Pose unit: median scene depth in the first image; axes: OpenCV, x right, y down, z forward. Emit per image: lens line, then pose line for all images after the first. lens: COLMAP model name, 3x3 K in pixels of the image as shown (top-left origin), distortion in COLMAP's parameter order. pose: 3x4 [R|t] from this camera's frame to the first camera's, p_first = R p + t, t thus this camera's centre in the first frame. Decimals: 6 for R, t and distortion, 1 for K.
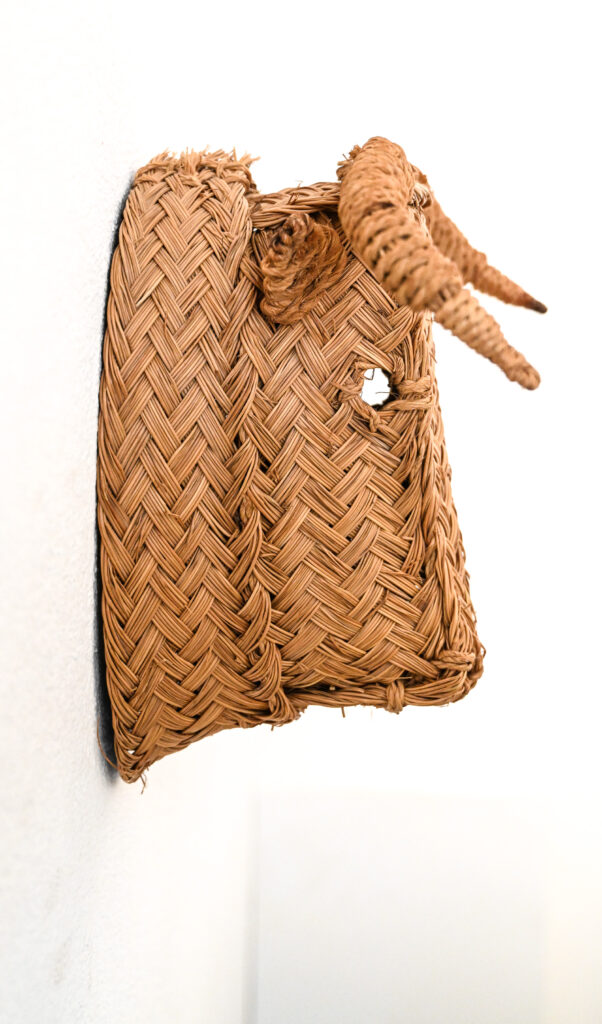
lens RADIAL K [[1344.6, 0, 301.1], [0, 1344.6, 372.8], [0, 0, 1]] dist [0.009041, -0.010911]
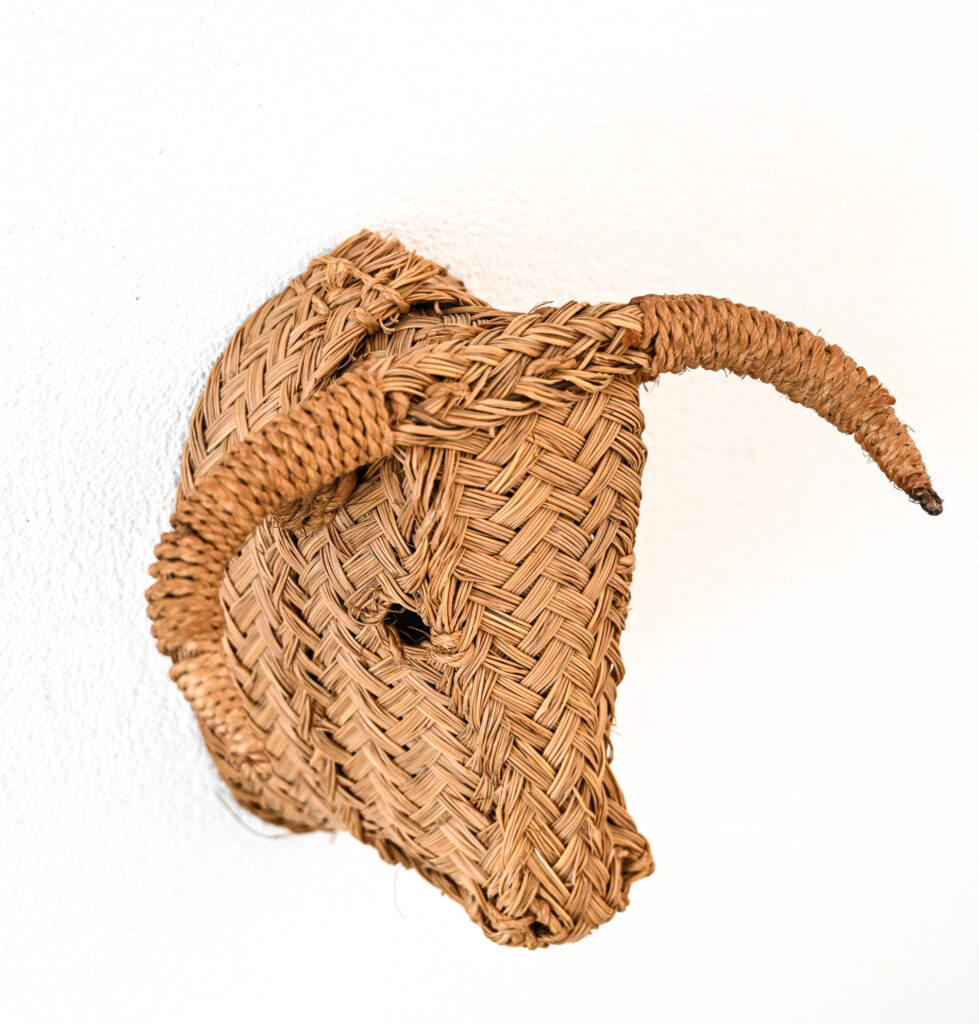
lens RADIAL K [[1943.1, 0, 406.6], [0, 1943.1, 514.4], [0, 0, 1]] dist [0.004515, 0.052859]
pose [[0.593759, 0.388298, -0.704751, 0.887409], [-0.010123, 0.879392, 0.475992, -0.626938], [0.804579, -0.275490, 0.526077, 0.380082]]
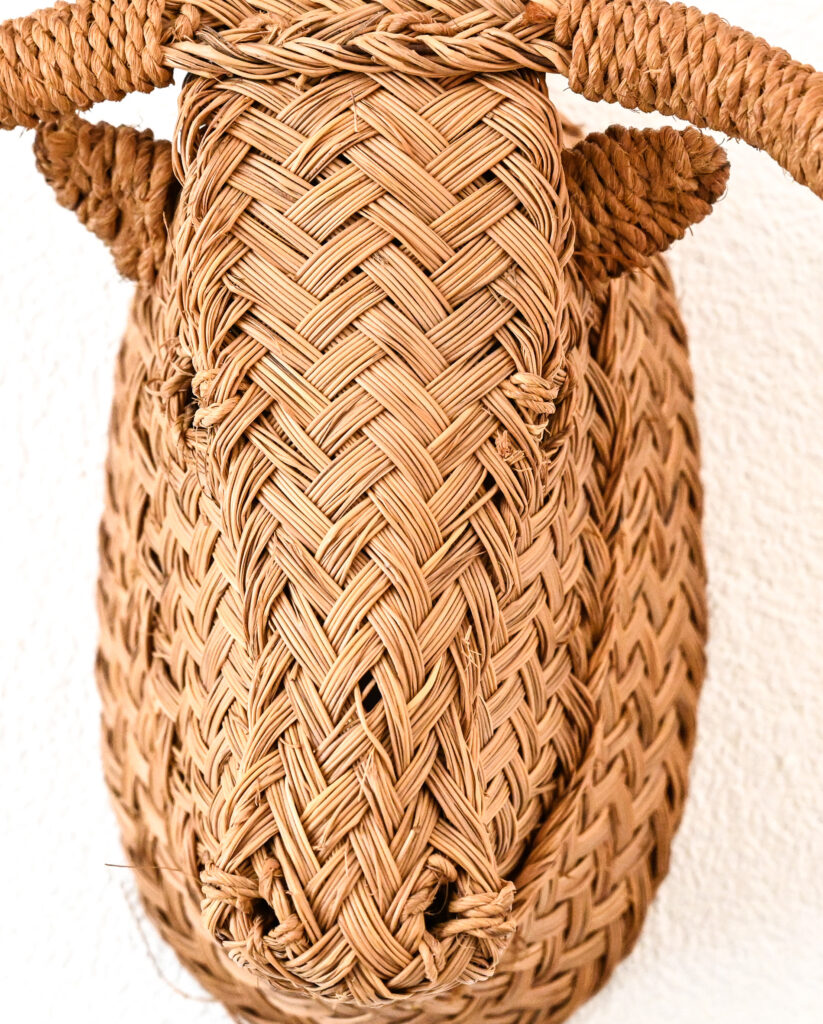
lens RADIAL K [[4706.6, 0, 389.8], [0, 4706.6, 400.5], [0, 0, 1]] dist [-0.035431, 1.494733]
pose [[-0.021508, -0.014359, -0.999666, 2.144797], [-0.096458, 0.995262, -0.012221, 0.033661], [0.995105, 0.096163, -0.022791, 1.135092]]
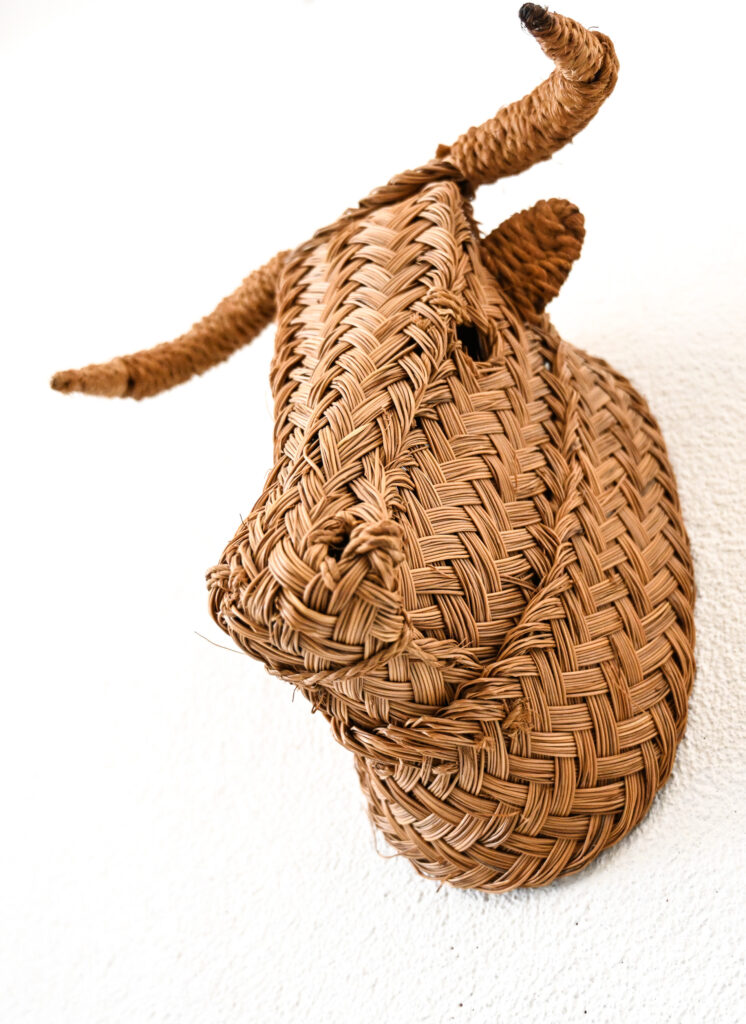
lens RADIAL K [[1177.5, 0, 460.8], [0, 1177.5, 513.6], [0, 0, 1]] dist [-0.008462, -0.002524]
pose [[-0.475842, -0.547006, -0.688737, 0.566254], [-0.088068, 0.808770, -0.581493, 0.589629], [0.875110, -0.216044, -0.433021, 1.481493]]
